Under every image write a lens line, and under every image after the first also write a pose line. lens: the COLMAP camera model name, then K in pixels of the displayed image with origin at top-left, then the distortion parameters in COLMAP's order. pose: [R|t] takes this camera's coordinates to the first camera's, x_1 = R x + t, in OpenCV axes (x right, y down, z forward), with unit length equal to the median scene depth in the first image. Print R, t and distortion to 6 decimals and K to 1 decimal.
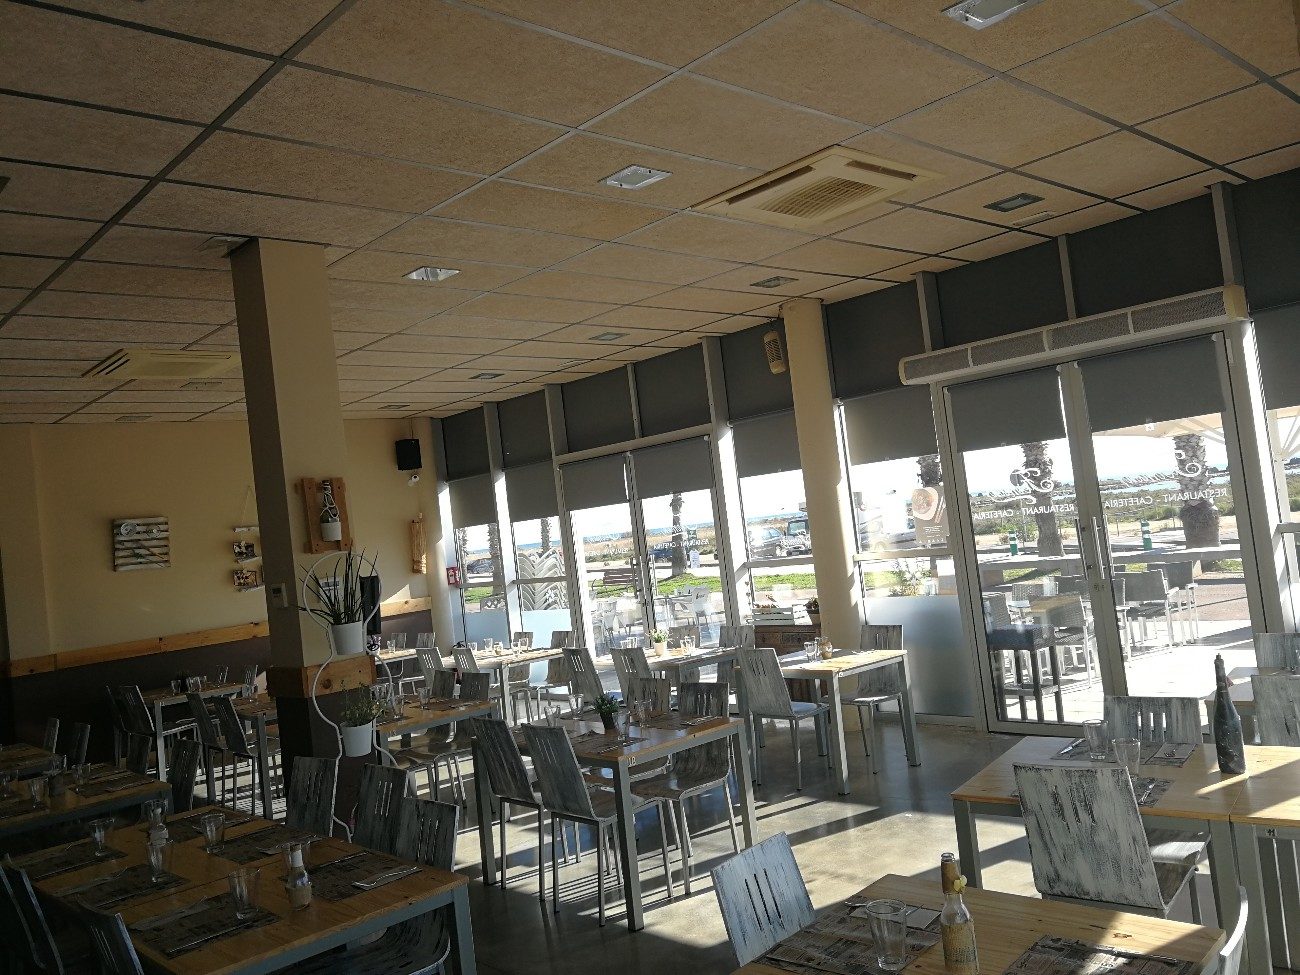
lens RADIAL K [[1036.8, 0, 649.9], [0, 1036.8, 481.7], [0, 0, 1]] dist [0.003780, -0.001971]
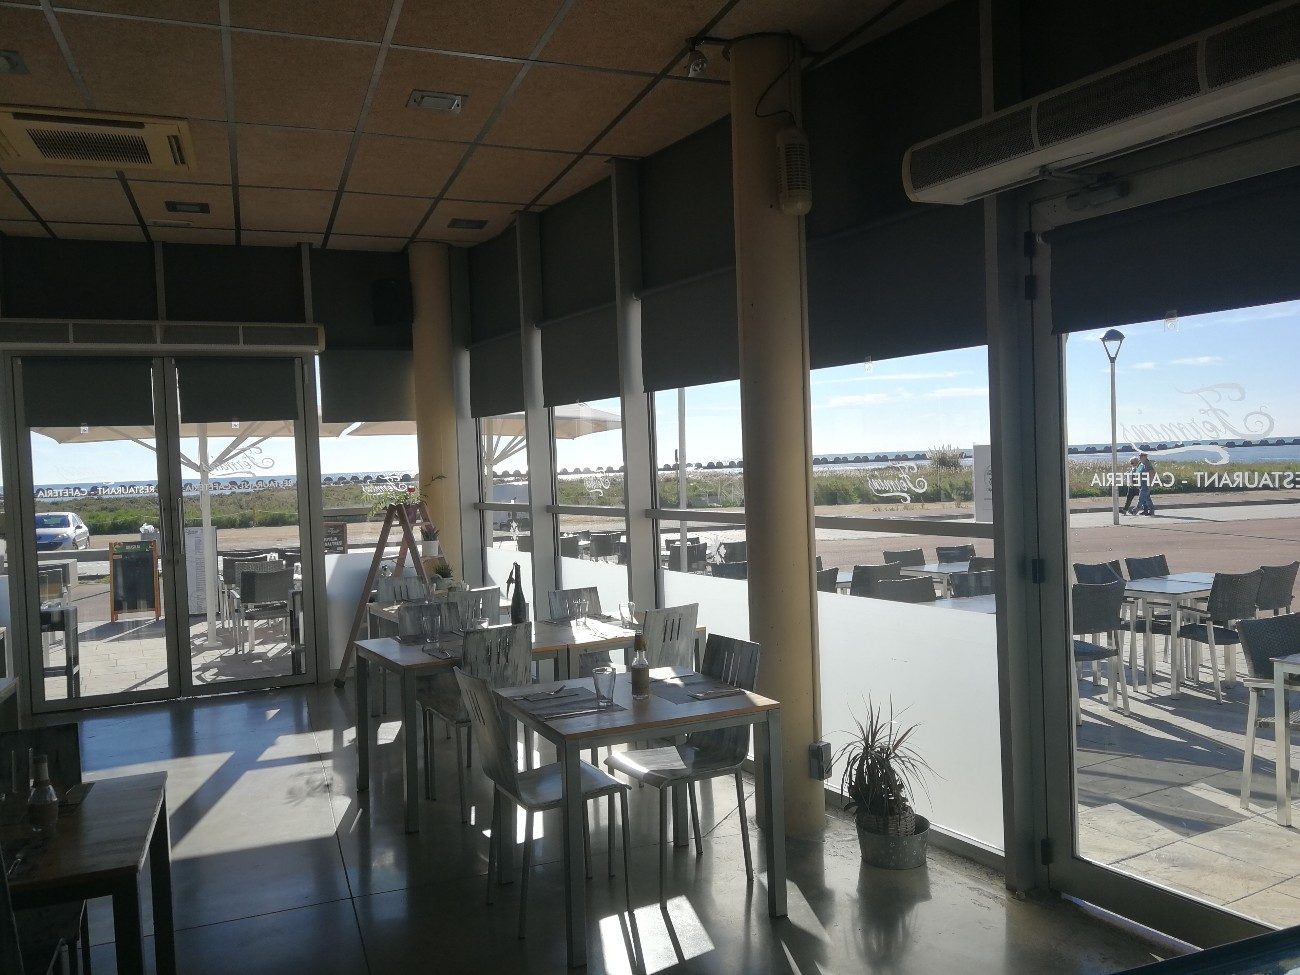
lens RADIAL K [[1036.8, 0, 650.5], [0, 1036.8, 492.2], [0, 0, 1]] dist [0.003780, -0.001971]
pose [[0.384884, 0.075229, 0.919894, -0.461352], [-0.050572, 0.996894, -0.060366, 0.078208], [-0.921578, -0.023287, 0.387493, 0.103585]]
